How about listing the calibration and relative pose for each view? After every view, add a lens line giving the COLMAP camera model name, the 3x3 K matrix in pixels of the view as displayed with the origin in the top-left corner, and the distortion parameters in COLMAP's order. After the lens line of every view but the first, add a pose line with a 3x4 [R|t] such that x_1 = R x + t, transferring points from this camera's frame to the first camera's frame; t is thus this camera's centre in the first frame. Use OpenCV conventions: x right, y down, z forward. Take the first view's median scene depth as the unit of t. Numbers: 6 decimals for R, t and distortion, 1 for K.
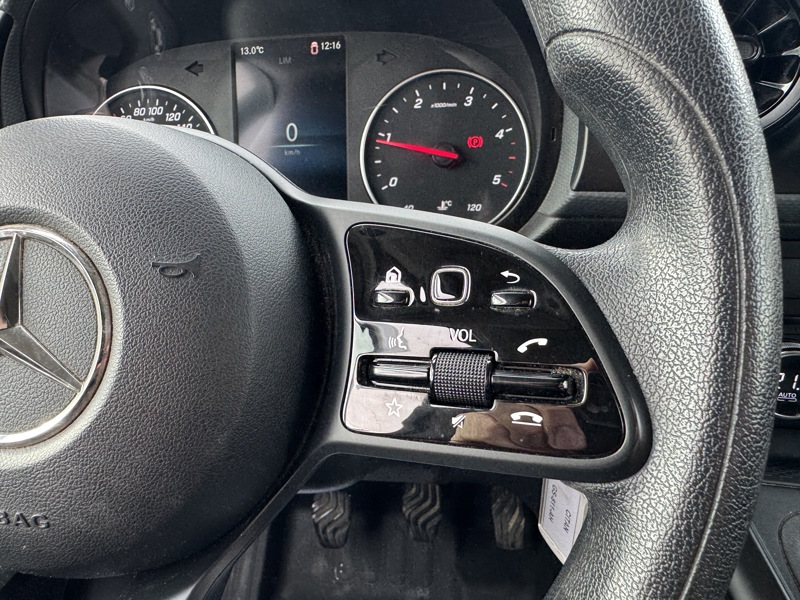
lens RADIAL K [[615.9, 0, 377.2], [0, 615.9, 294.1], [0, 0, 1]] dist [0.009968, -0.002338]
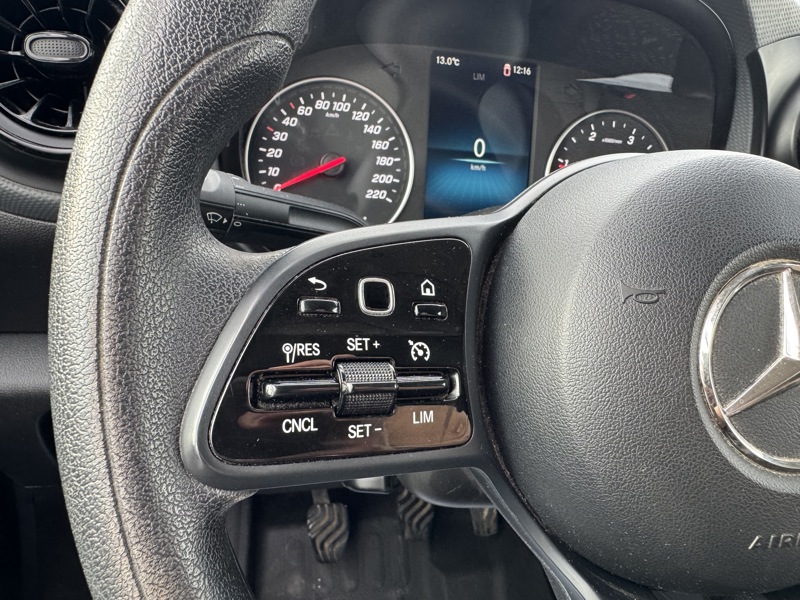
lens RADIAL K [[615.9, 0, 398.4], [0, 615.9, 305.6], [0, 0, 1]] dist [0.009968, -0.002338]
pose [[0.905788, 0.007200, 0.423671, -0.676511], [-0.011728, 0.999899, 0.008081, -0.007715], [-0.423569, -0.012289, 0.905780, 0.125737]]
